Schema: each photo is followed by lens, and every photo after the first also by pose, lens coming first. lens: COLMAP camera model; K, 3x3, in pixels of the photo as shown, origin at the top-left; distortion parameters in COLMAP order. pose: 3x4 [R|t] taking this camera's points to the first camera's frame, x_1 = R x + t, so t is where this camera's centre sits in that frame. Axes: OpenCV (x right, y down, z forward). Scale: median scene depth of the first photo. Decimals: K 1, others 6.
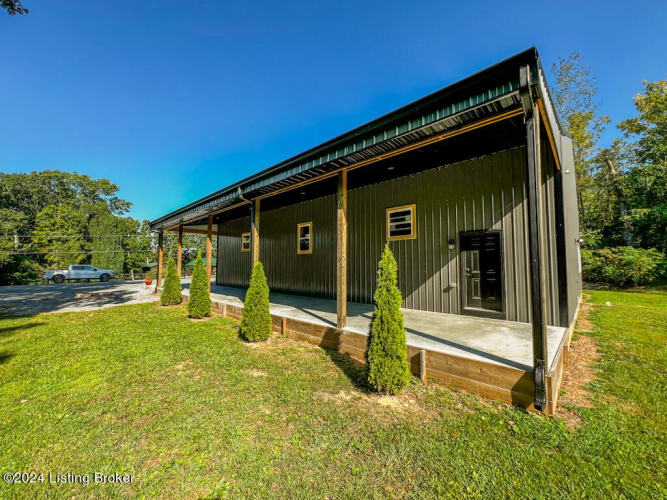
lens RADIAL K [[267.4, 0, 334.2], [0, 267.4, 252.3], [0, 0, 1]] dist [0.000320, -0.000580]
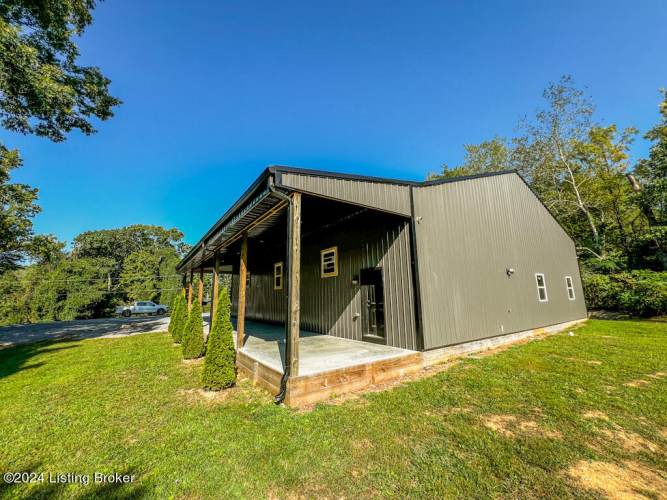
lens RADIAL K [[267.4, 0, 332.7], [0, 267.4, 252.2], [0, 0, 1]] dist [0.000320, -0.000580]
pose [[0.980191, -0.054004, -0.190551, 0.151249], [0.031553, 0.992399, -0.118947, -0.003792], [0.195527, 0.110578, 0.974444, -0.050621]]
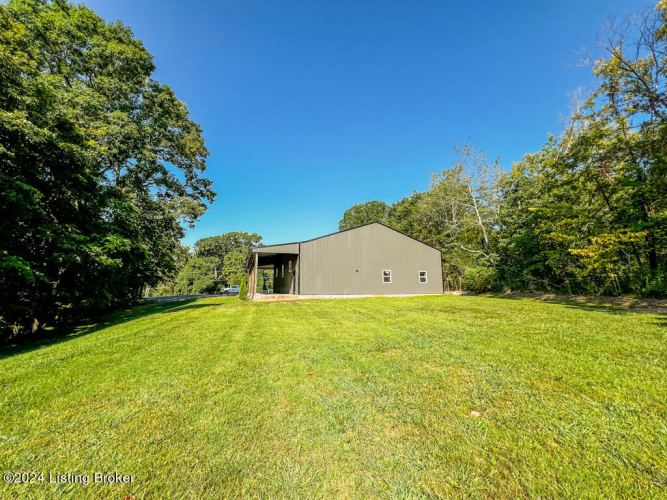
lens RADIAL K [[267.4, 0, 333.5], [0, 267.4, 248.8], [0, 0, 1]] dist [0.000320, -0.000580]
pose [[0.889314, -0.075442, -0.451032, 0.654390], [0.031249, 0.994018, -0.104649, 0.007144], [0.456229, 0.078971, 0.886351, -0.474039]]
